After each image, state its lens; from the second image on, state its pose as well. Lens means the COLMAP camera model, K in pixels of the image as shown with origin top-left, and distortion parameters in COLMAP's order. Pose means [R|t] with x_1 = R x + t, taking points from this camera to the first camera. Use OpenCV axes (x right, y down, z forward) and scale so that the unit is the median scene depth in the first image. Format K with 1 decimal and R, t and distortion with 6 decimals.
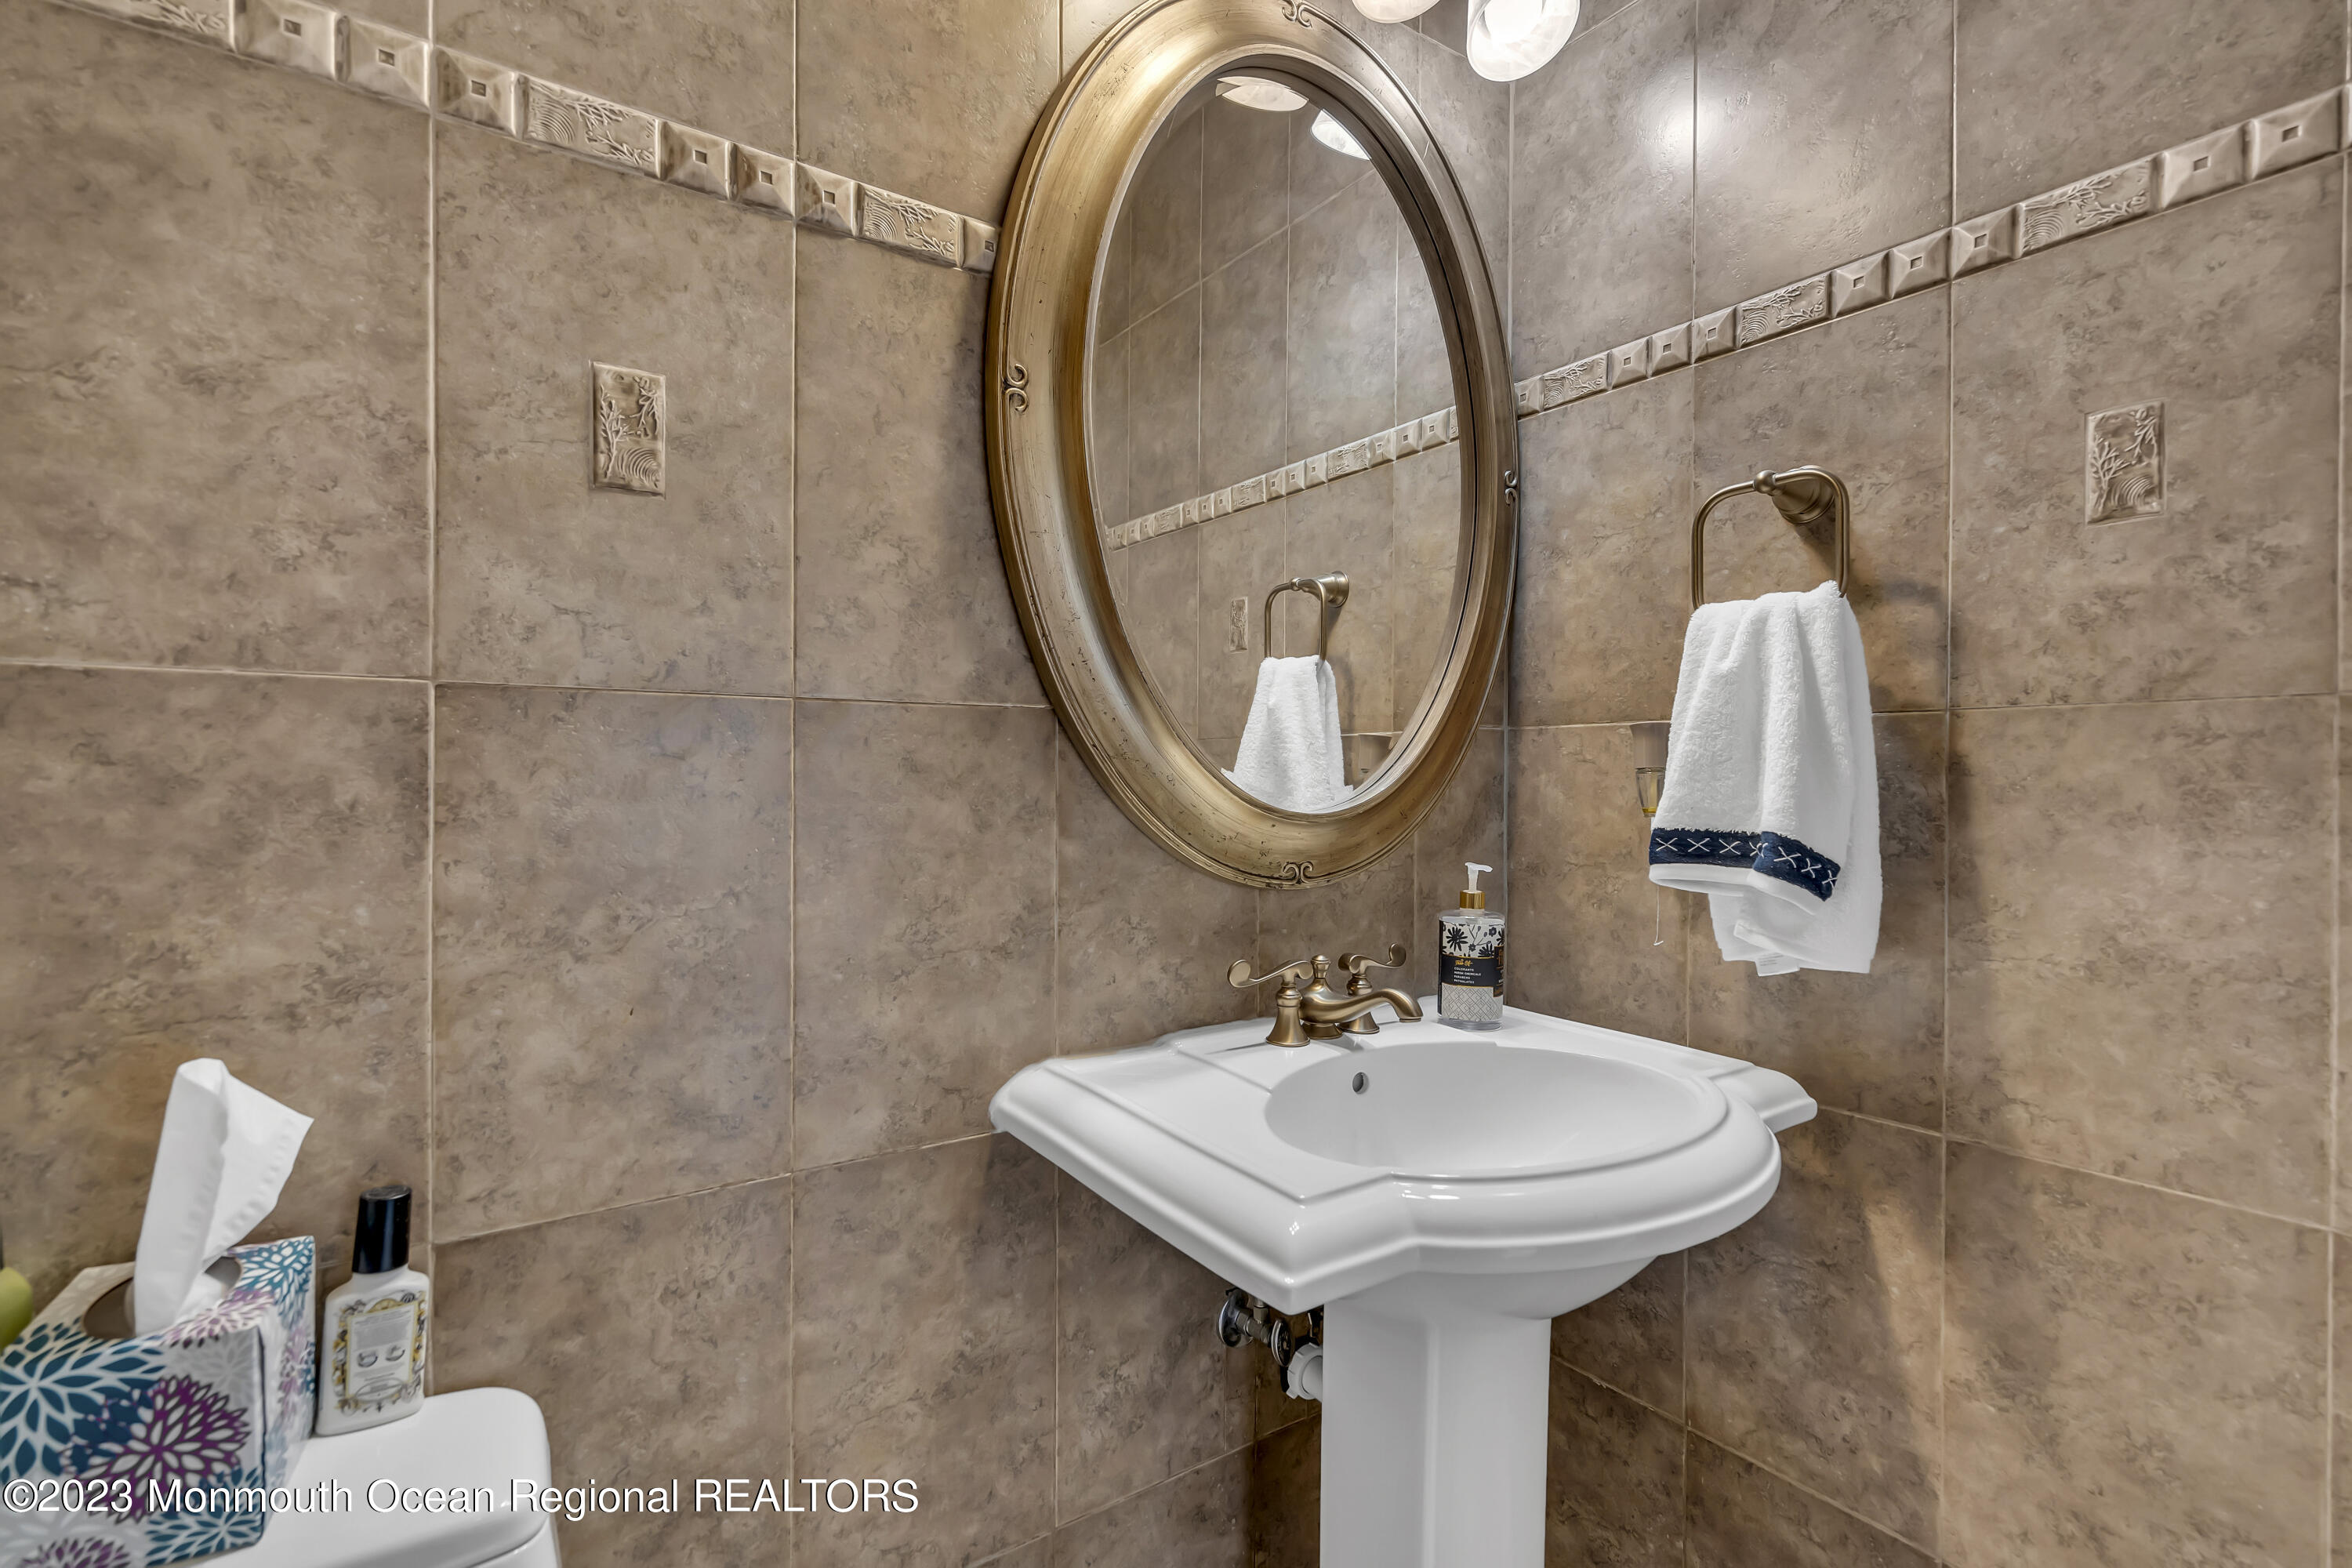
lens RADIAL K [[1072.7, 0, 1180.1], [0, 1072.7, 783.5], [0, 0, 1]] dist [-0.003485, 0.001683]
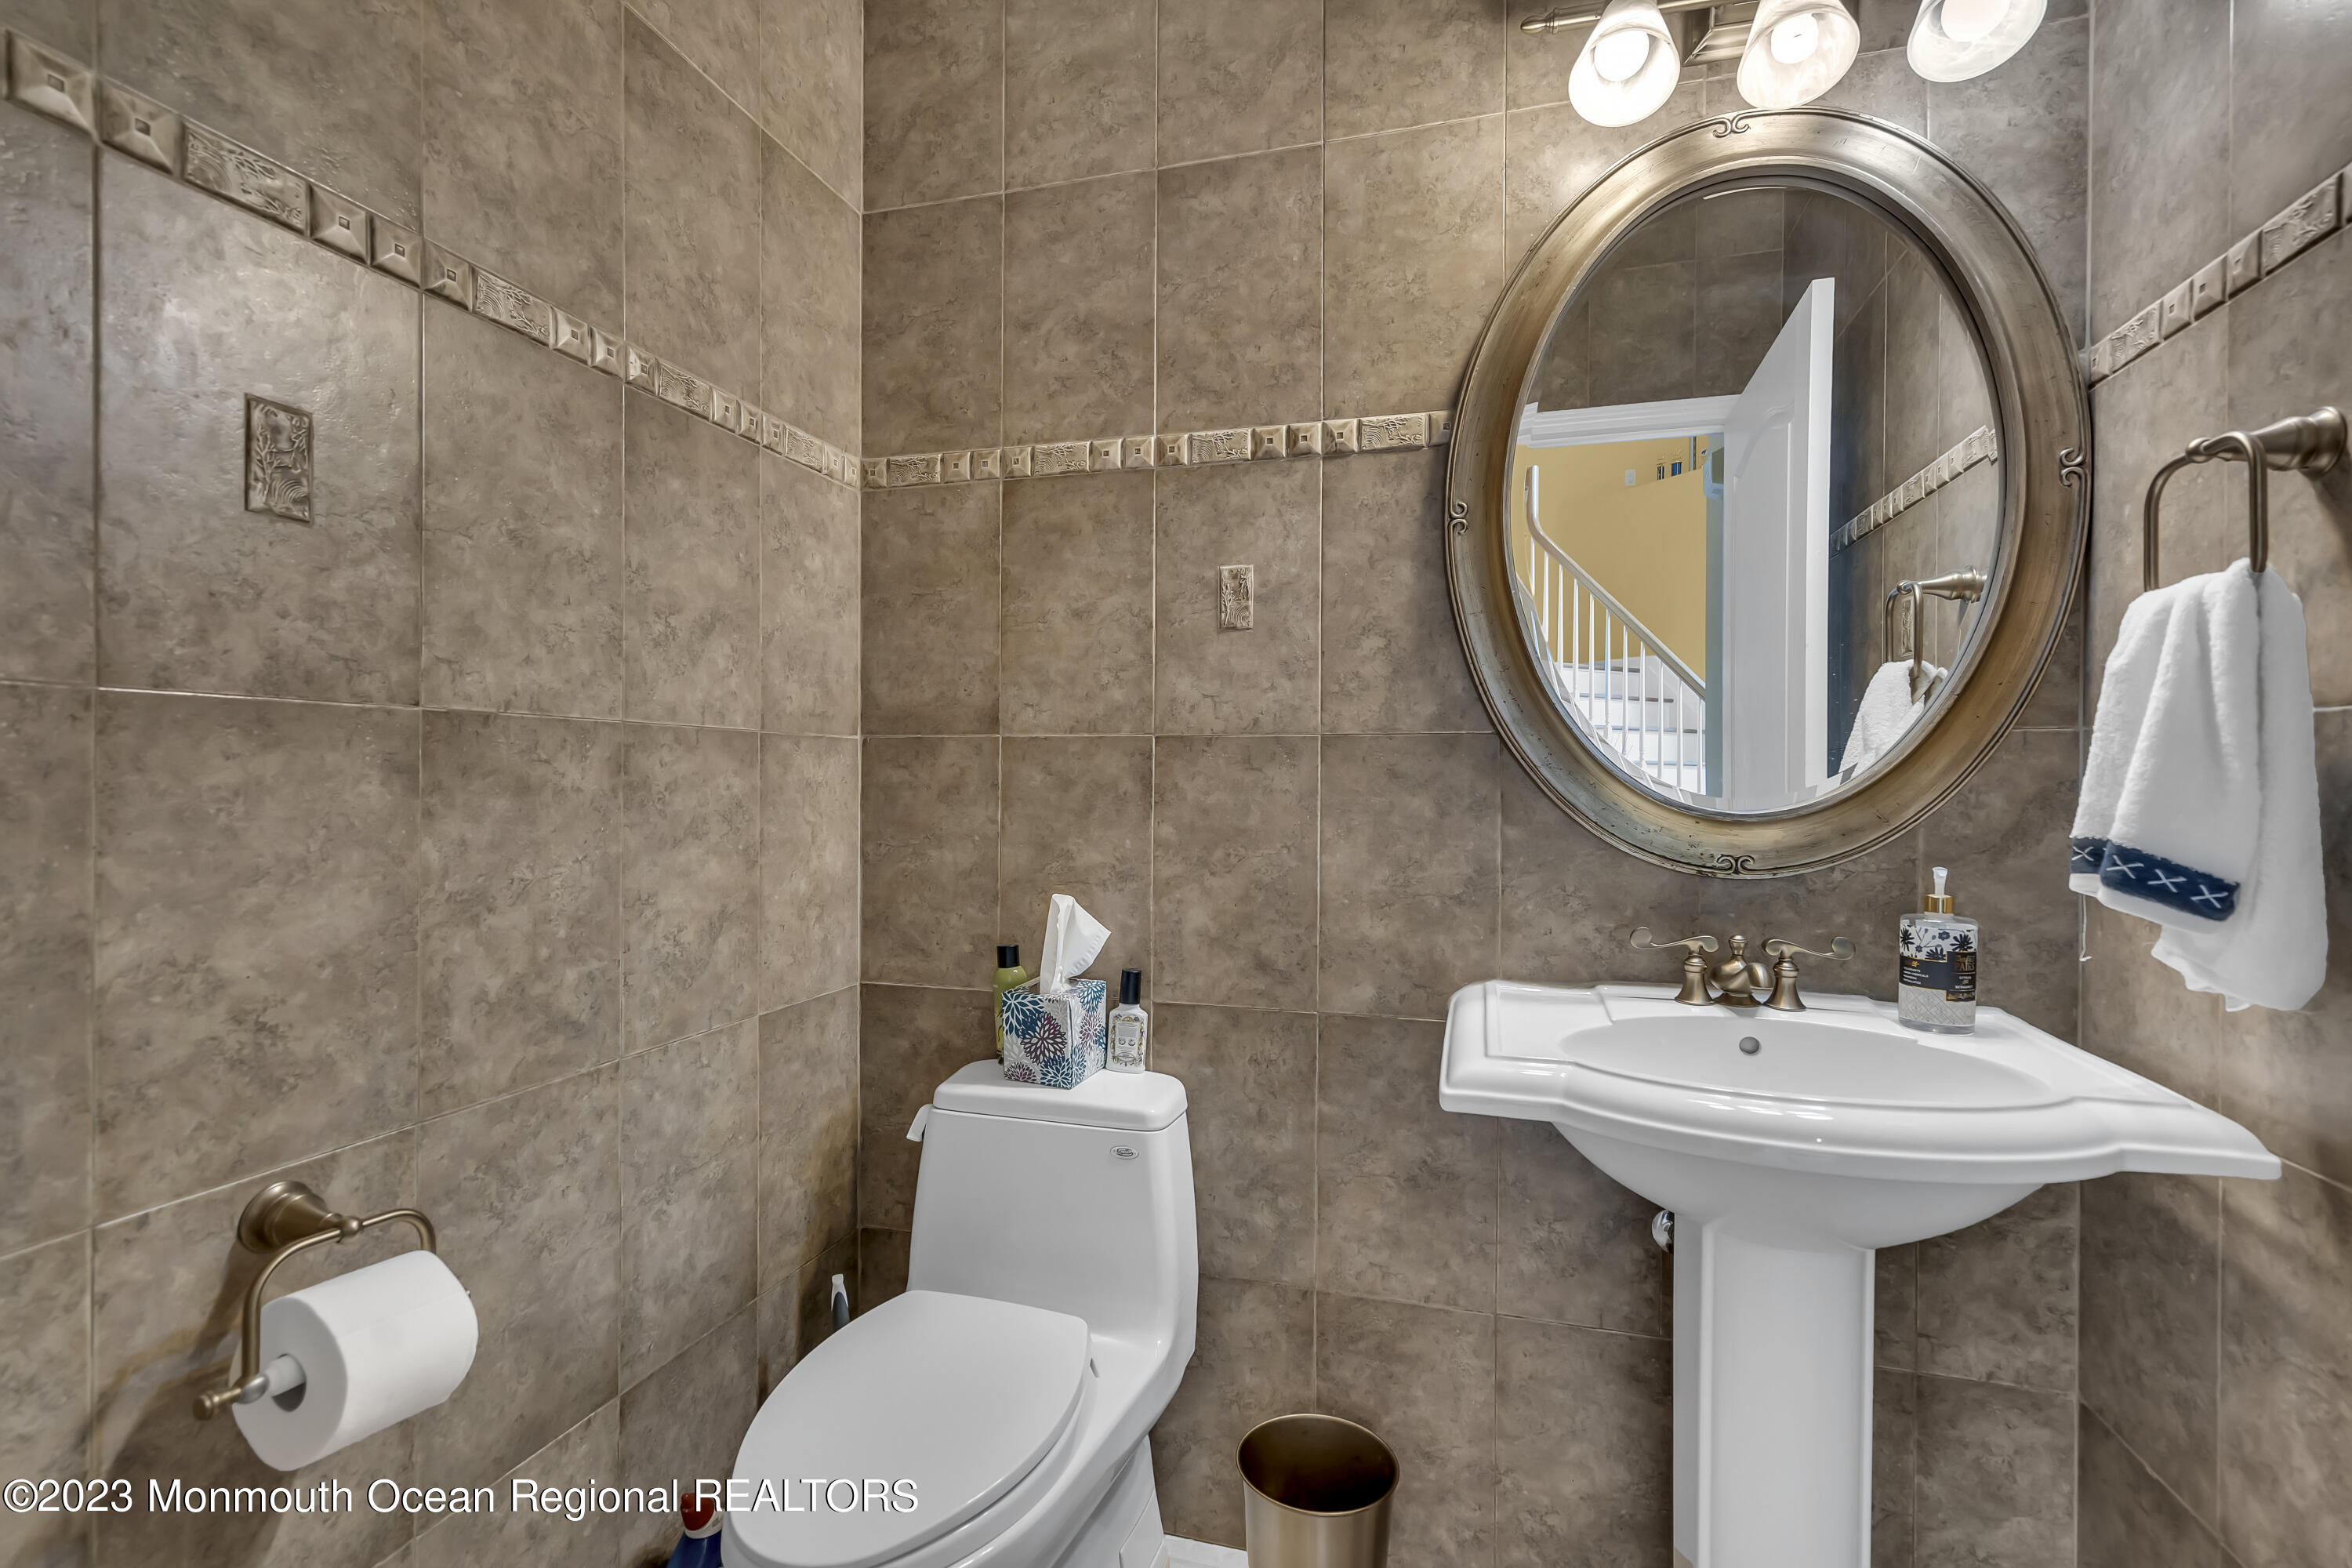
lens RADIAL K [[1072.7, 0, 1180.1], [0, 1072.7, 783.5], [0, 0, 1]] dist [-0.003485, 0.001683]
pose [[0.634240, 0.002368, -0.773133, 0.800423], [-0.007706, 0.999965, -0.003259, 0.005541], [0.773098, 0.008025, 0.634236, -0.250751]]
